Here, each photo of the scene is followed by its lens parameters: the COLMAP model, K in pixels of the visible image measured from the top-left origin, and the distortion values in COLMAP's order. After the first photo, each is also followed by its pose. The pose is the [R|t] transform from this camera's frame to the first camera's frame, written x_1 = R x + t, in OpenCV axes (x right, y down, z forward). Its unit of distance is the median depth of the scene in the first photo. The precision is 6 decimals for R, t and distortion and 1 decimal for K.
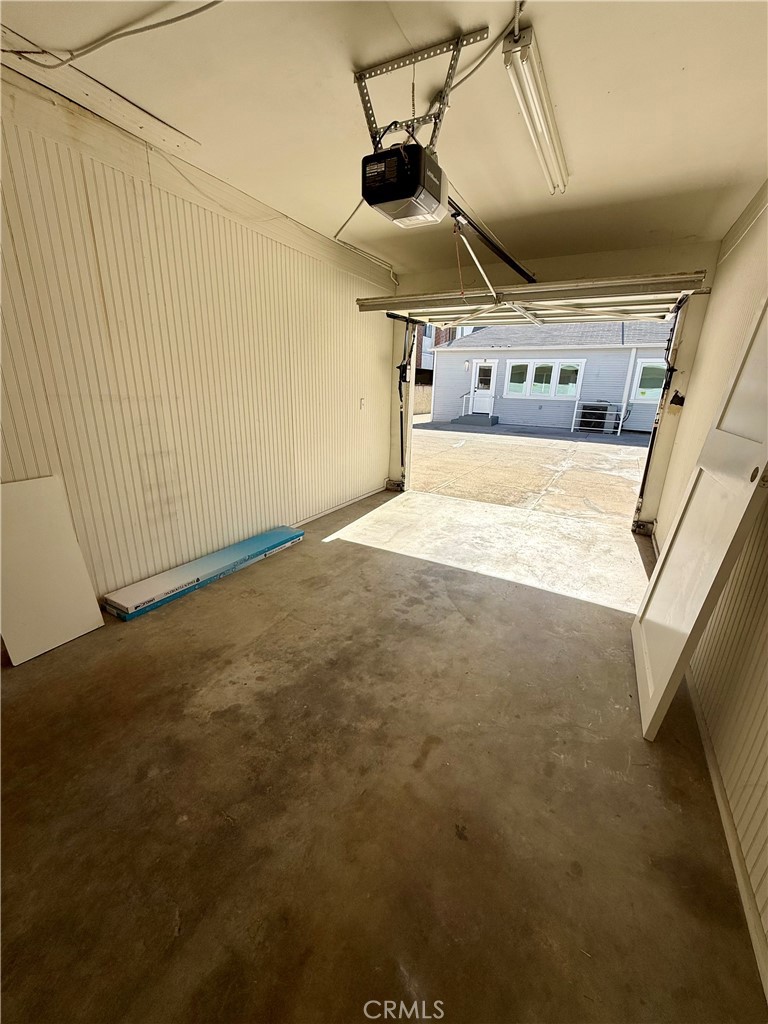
lens RADIAL K [[404.2, 0, 386.0], [0, 404.2, 505.9], [0, 0, 1]] dist [0.000558, -0.000217]
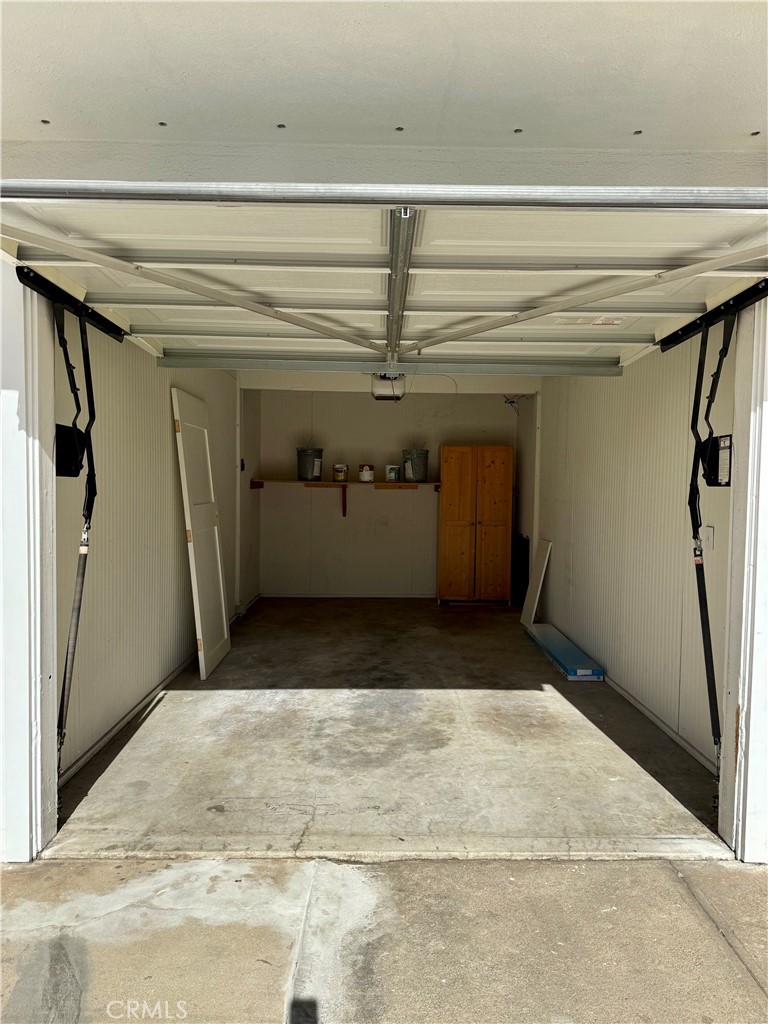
lens RADIAL K [[708.1, 0, 384.0], [0, 708.1, 512.0], [0, 0, 1]] dist [0.000327, 0.000024]
pose [[-0.872553, -0.026125, -0.487820, 0.639512], [-0.181461, 0.944457, 0.273995, -0.436914], [0.453567, 0.327595, -0.828830, 1.510781]]
